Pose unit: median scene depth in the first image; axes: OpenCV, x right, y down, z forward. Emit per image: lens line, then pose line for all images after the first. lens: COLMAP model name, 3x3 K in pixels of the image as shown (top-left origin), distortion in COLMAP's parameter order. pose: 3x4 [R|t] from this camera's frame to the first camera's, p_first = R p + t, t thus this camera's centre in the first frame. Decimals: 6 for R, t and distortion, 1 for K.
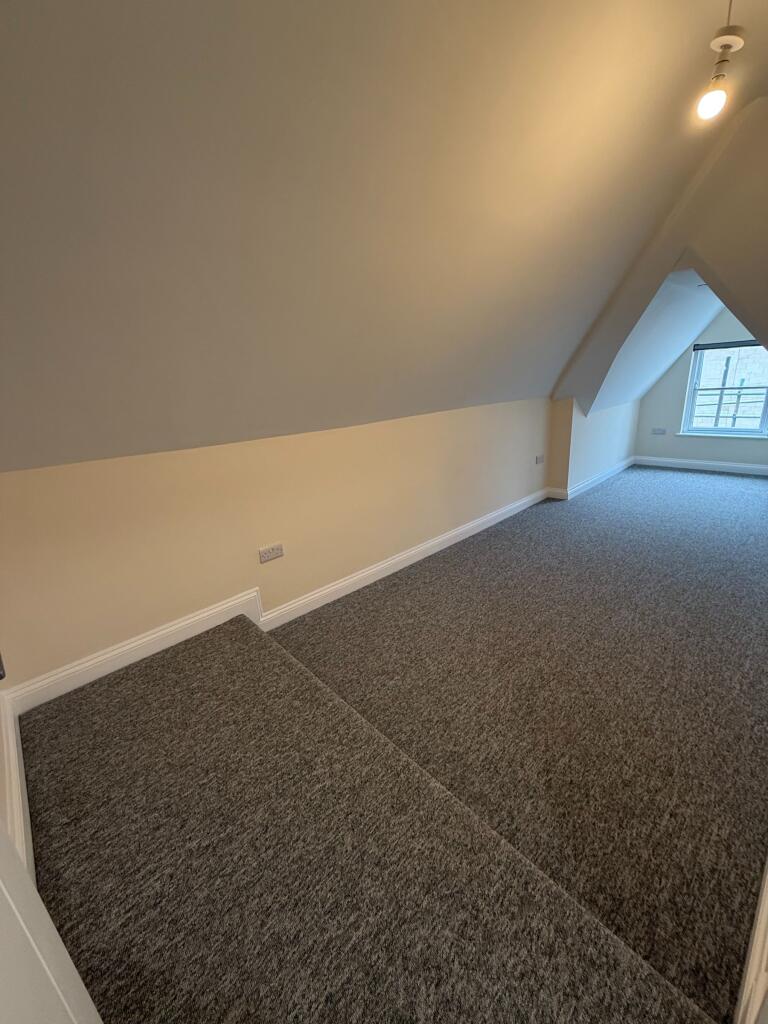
lens RADIAL K [[409.2, 0, 382.8], [0, 409.2, 509.6], [0, 0, 1]] dist [-0.001924, 0.000164]
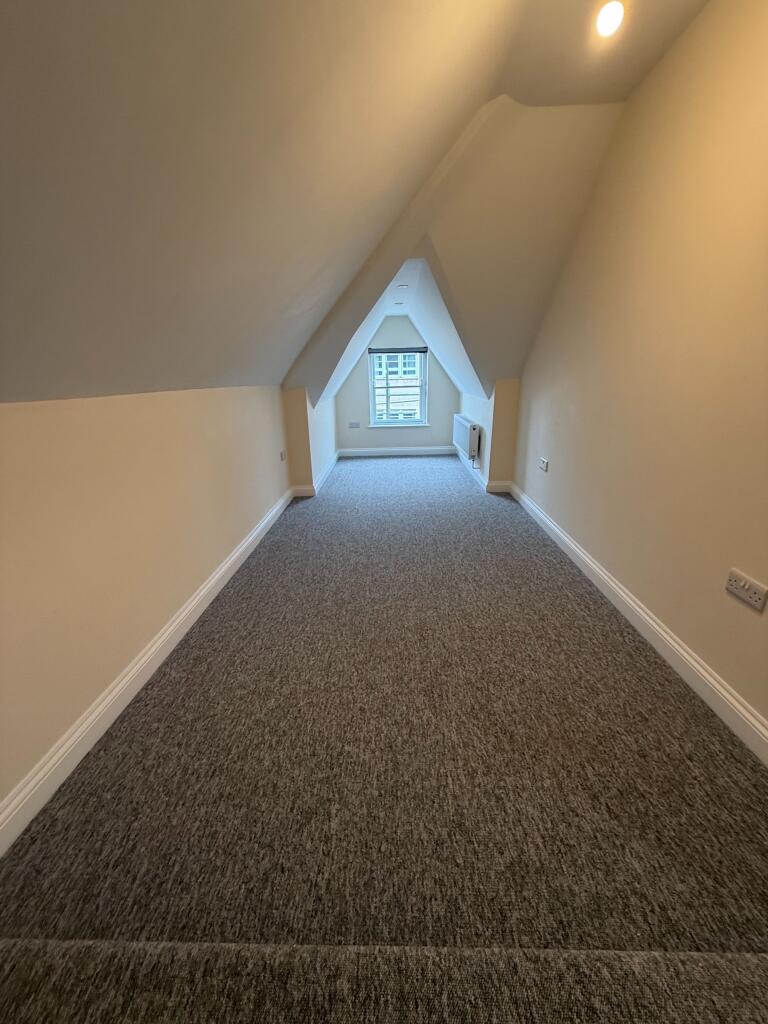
lens RADIAL K [[409.2, 0, 382.8], [0, 409.2, 509.6], [0, 0, 1]] dist [-0.001924, 0.000164]
pose [[0.687514, -0.176030, 0.704513, -0.165669], [0.197663, 0.978906, 0.051696, -0.015222], [-0.698751, 0.103715, 0.707806, 0.324073]]
